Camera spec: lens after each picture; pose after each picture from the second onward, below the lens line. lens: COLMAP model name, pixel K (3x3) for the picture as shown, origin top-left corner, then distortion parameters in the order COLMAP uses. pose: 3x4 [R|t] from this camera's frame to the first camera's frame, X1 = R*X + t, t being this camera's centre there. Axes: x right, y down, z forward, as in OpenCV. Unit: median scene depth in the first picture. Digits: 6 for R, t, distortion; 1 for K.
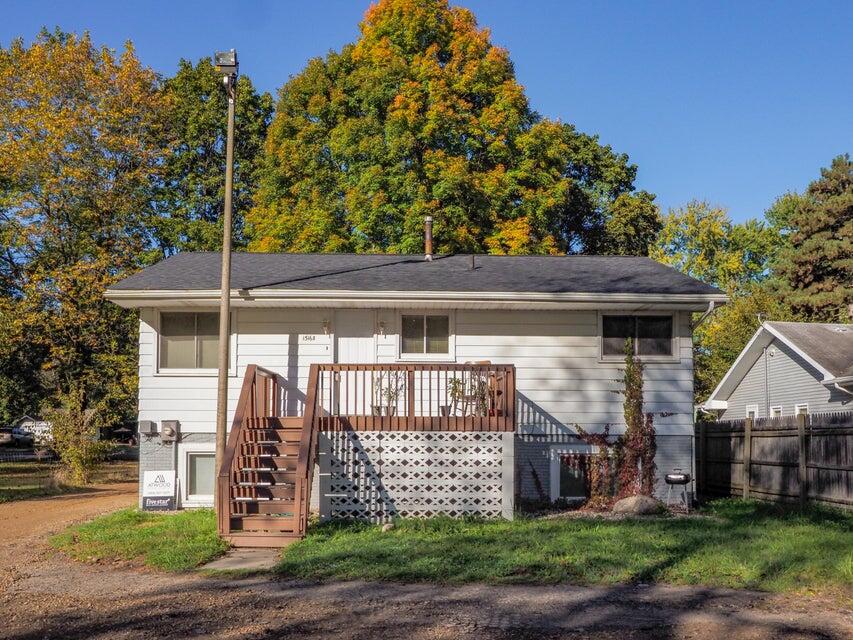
lens RADIAL K [[802.0, 0, 426.1], [0, 802.0, 318.7], [0, 0, 1]] dist [0.012227, 0.000000]
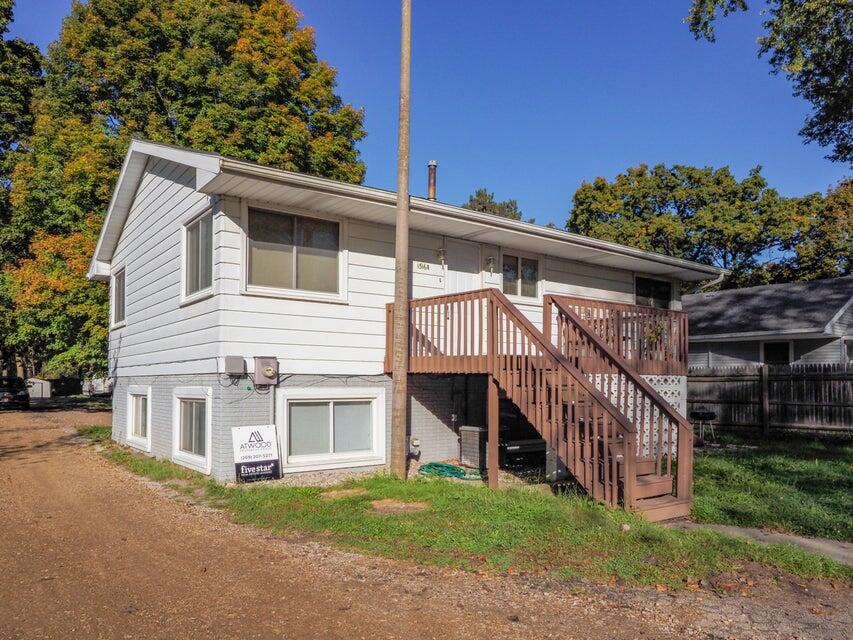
lens RADIAL K [[601.1, 0, 426.3], [0, 601.1, 321.9], [0, 0, 1]] dist [0.002804, -0.001864]
pose [[0.806986, 0.061402, 0.587370, -0.523444], [-0.087945, 0.995985, 0.016710, 0.072991], [-0.583986, -0.065141, 0.809146, 0.473784]]
